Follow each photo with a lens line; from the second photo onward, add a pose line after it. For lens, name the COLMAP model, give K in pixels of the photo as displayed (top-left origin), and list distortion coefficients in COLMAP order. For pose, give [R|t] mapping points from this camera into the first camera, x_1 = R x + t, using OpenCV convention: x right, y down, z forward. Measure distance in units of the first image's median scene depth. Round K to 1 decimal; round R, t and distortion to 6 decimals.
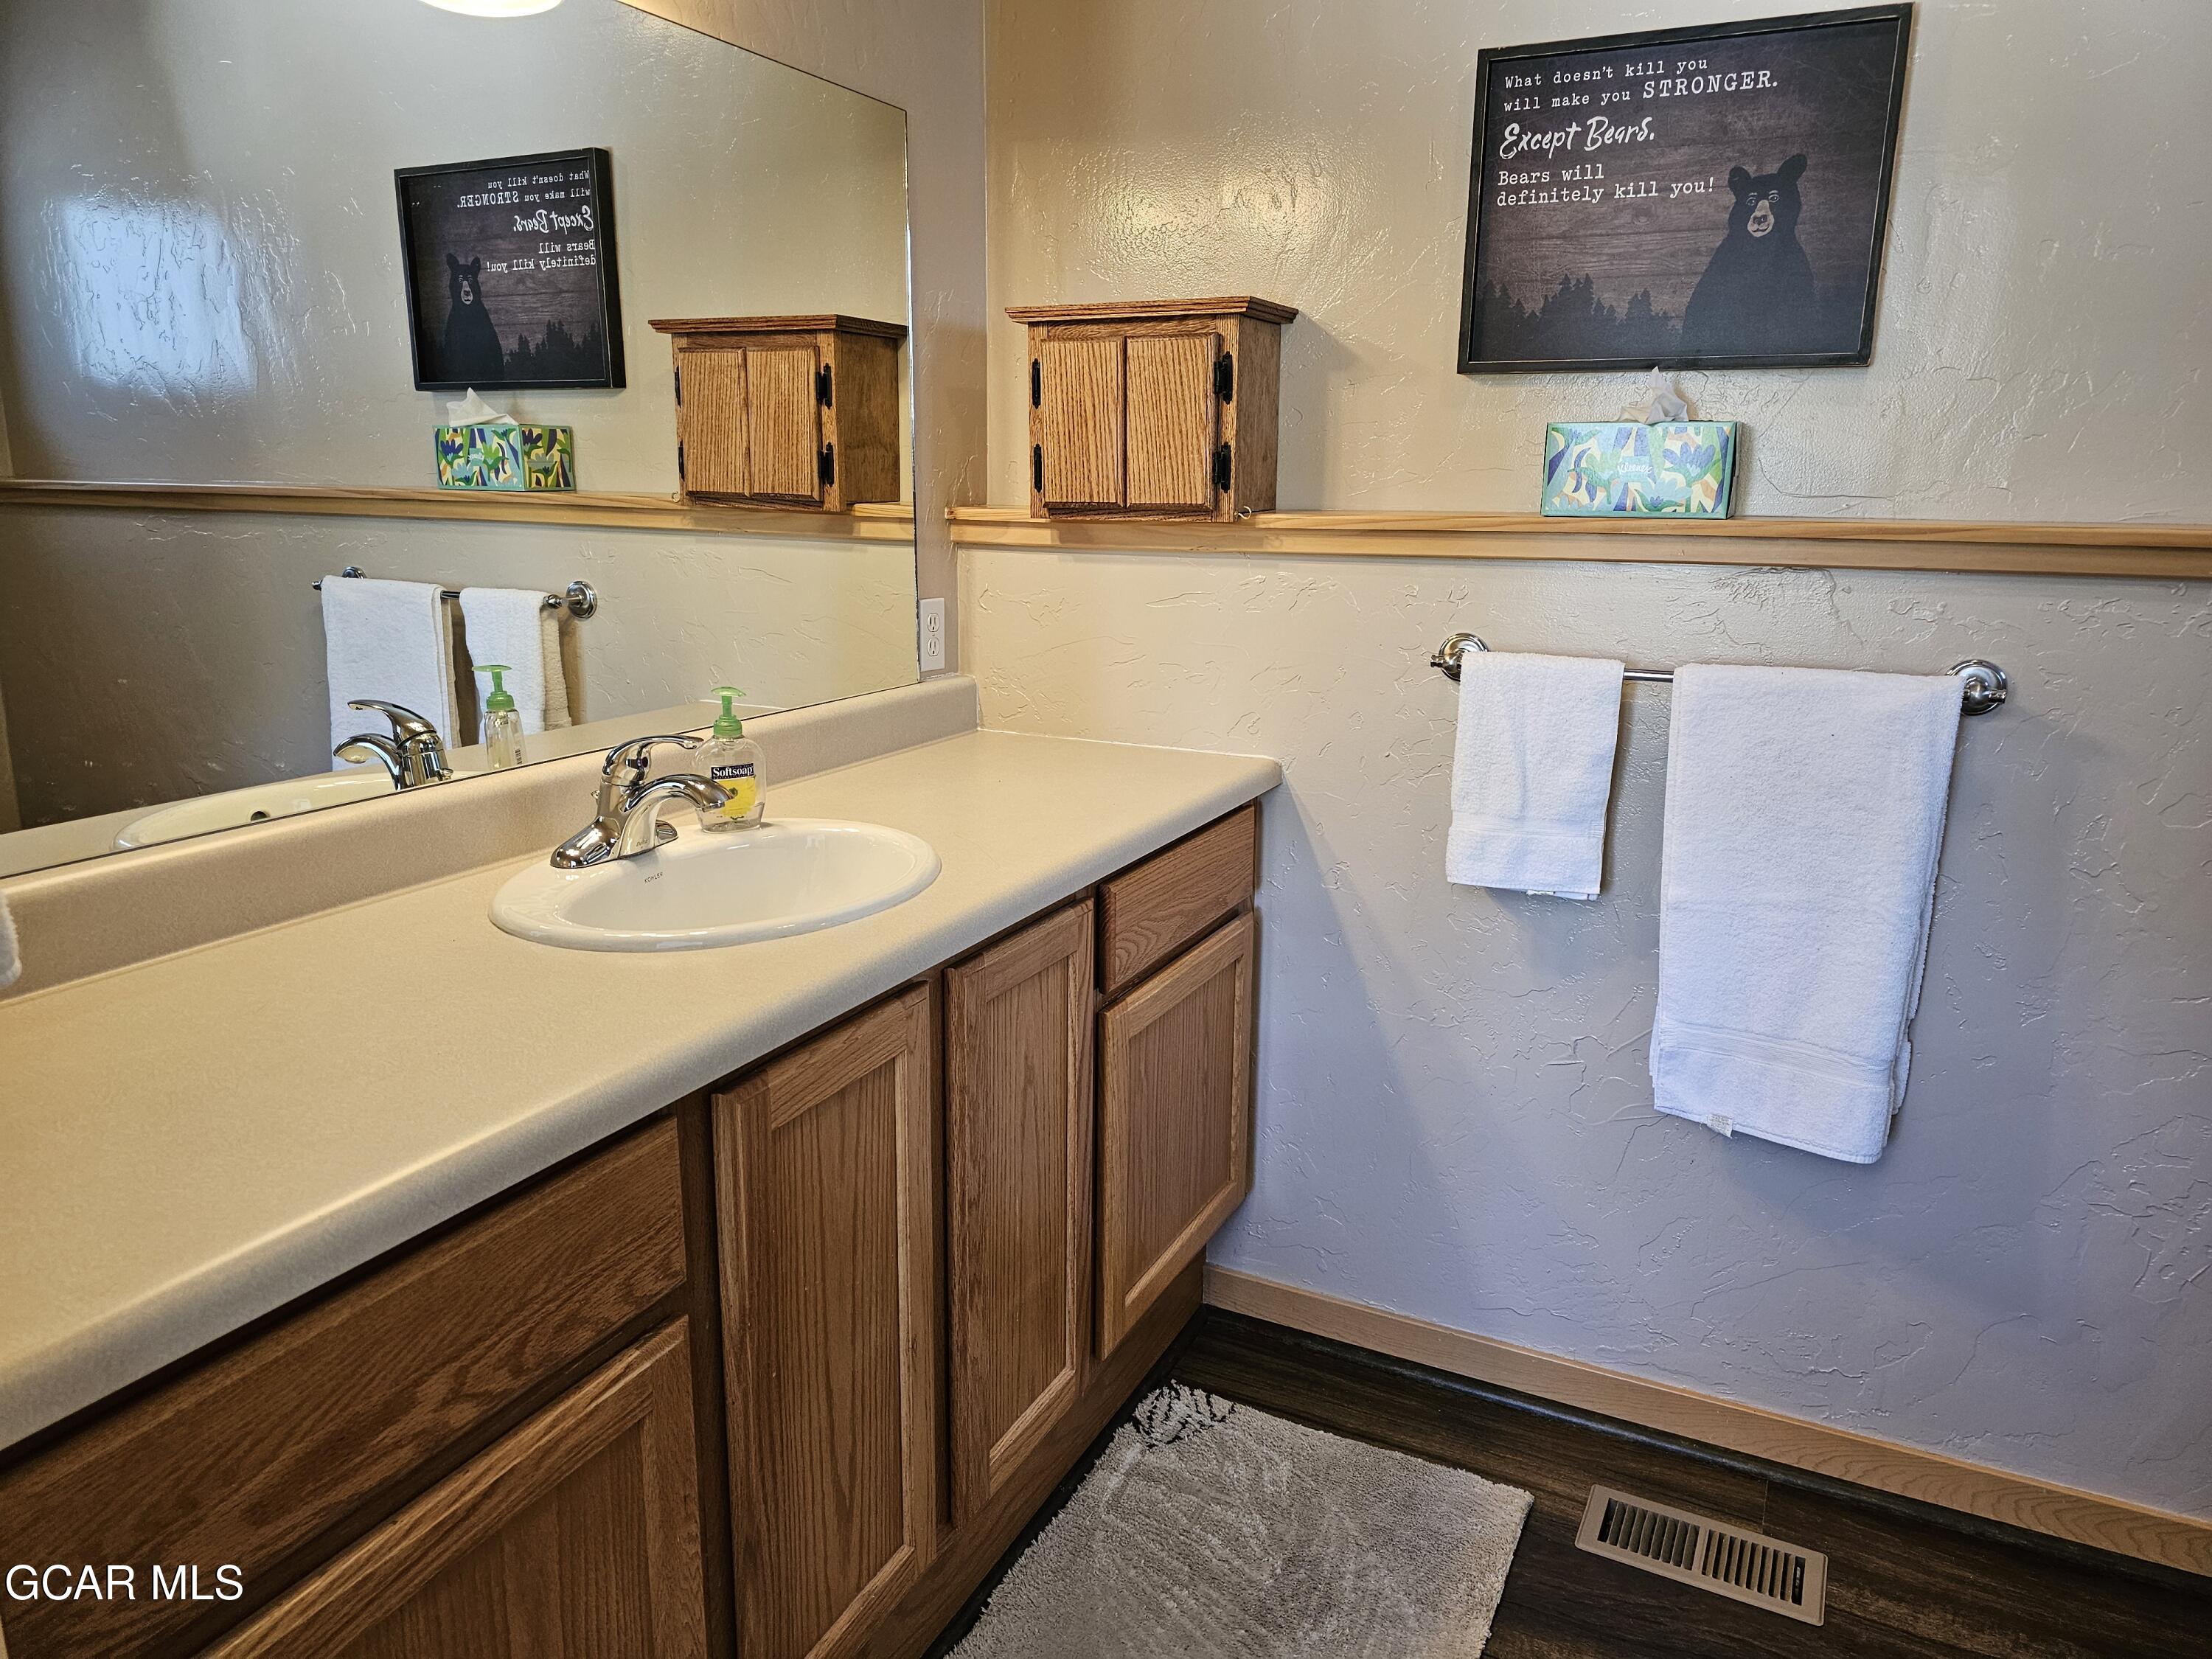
lens RADIAL K [[1487.0, 0, 1110.9], [0, 1487.0, 815.2], [0, 0, 1]] dist [0.032086, -0.025548]
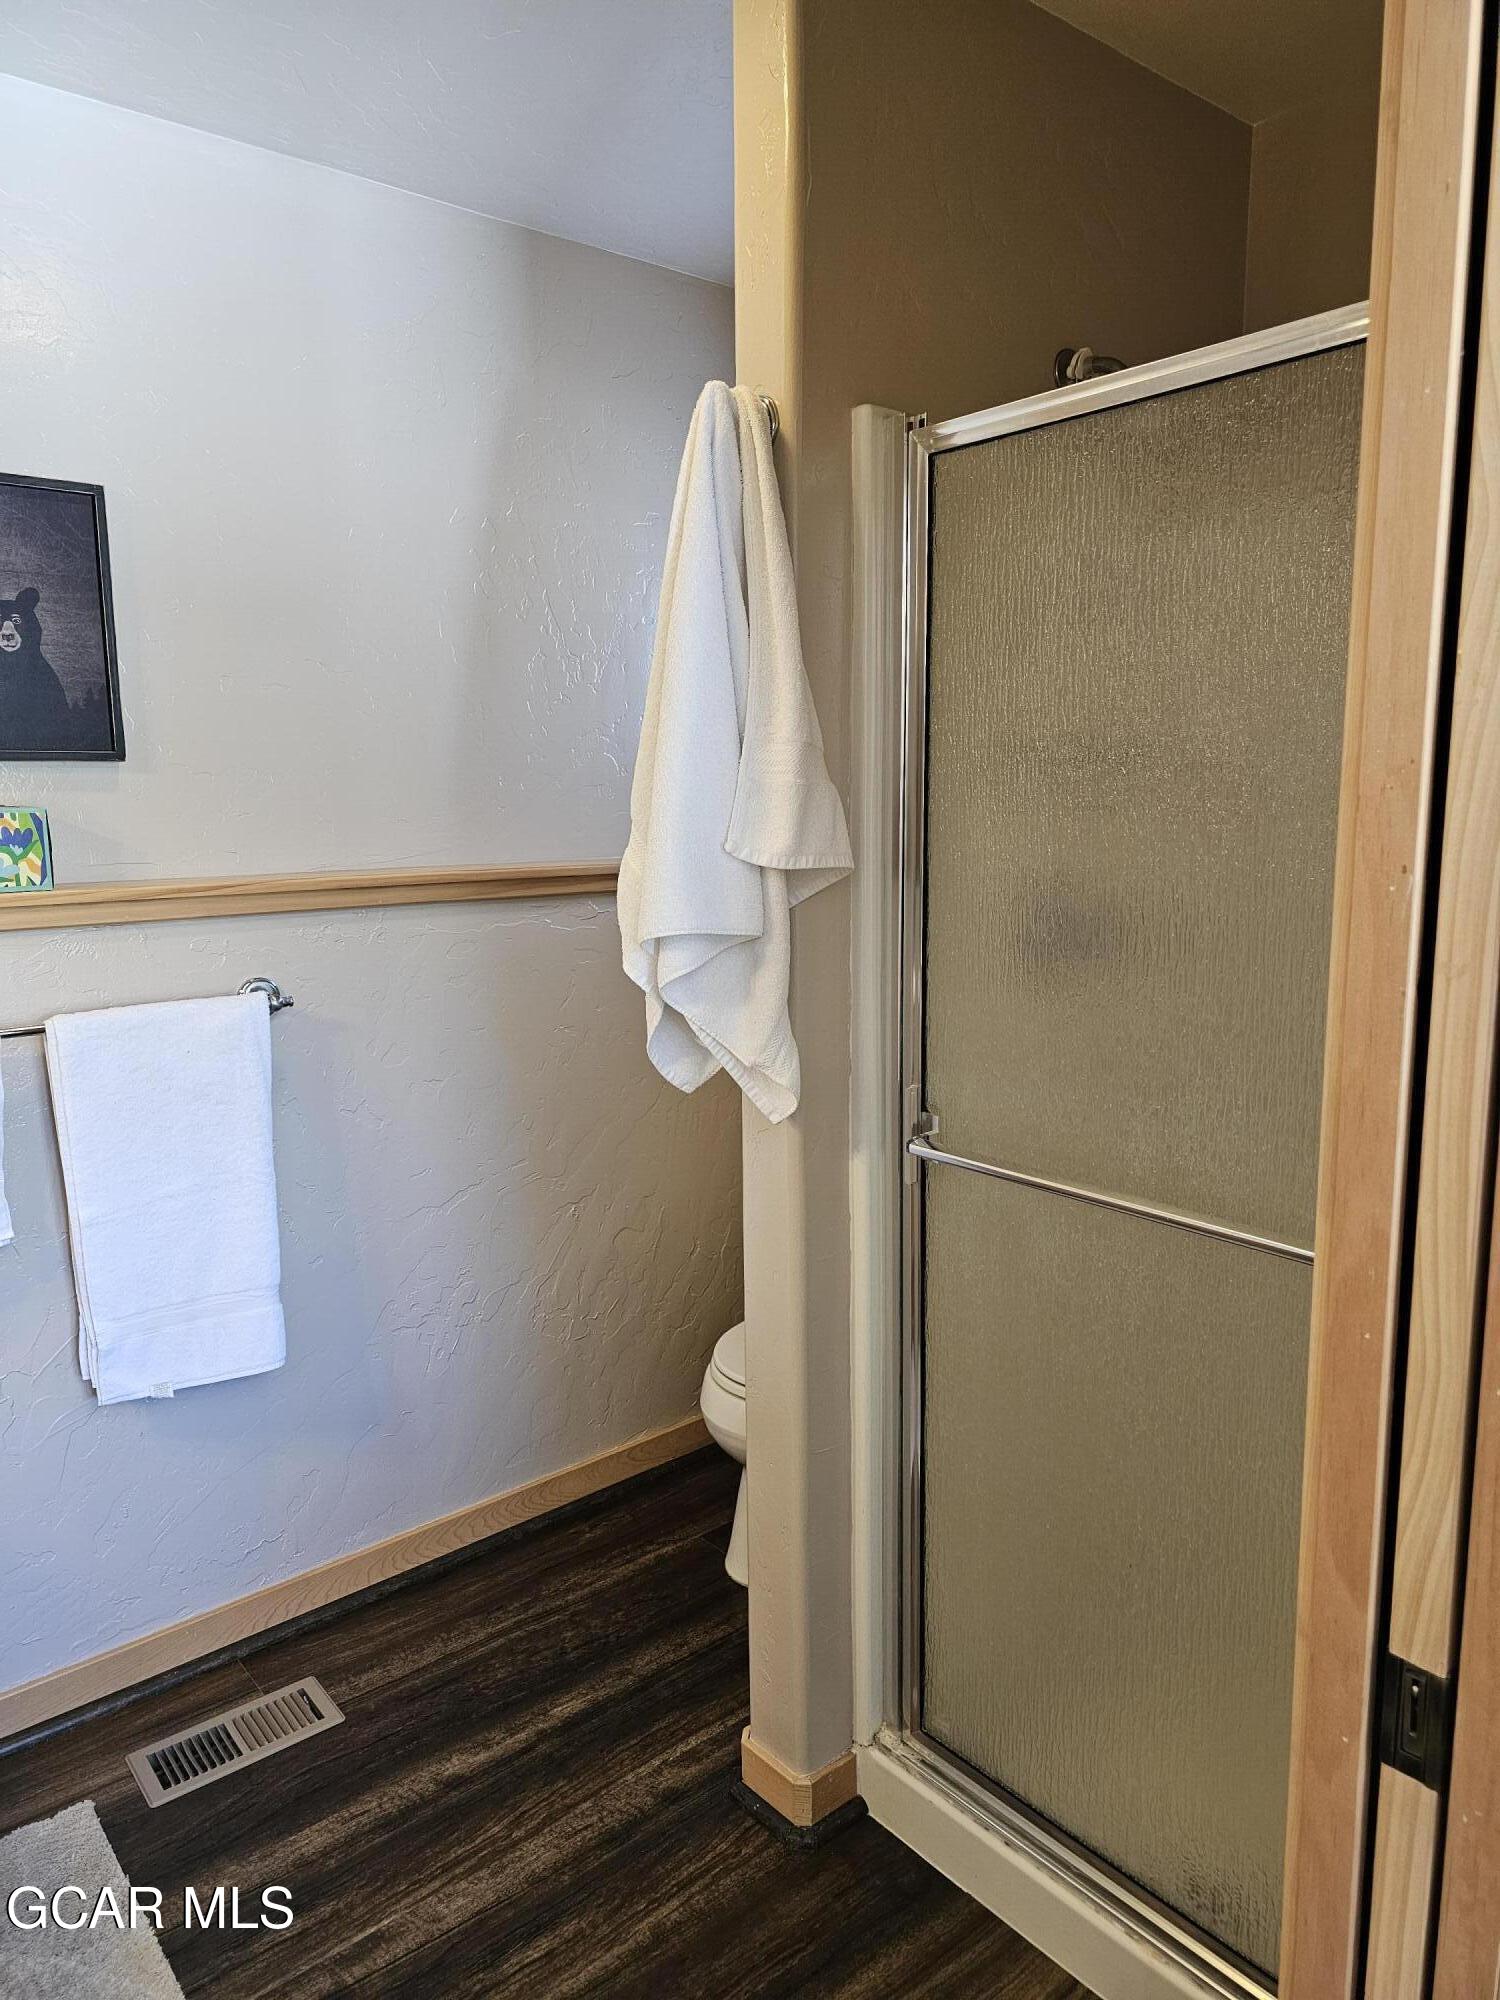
lens RADIAL K [[1344.5, 0, 756.3], [0, 1344.5, 1005.5], [0, 0, 1]] dist [0.032086, -0.025548]
pose [[0.399785, -0.162941, 0.902010, -0.325030], [0.220587, 0.972255, 0.077863, -0.069690], [-0.889671, 0.167843, 0.424635, 0.078132]]
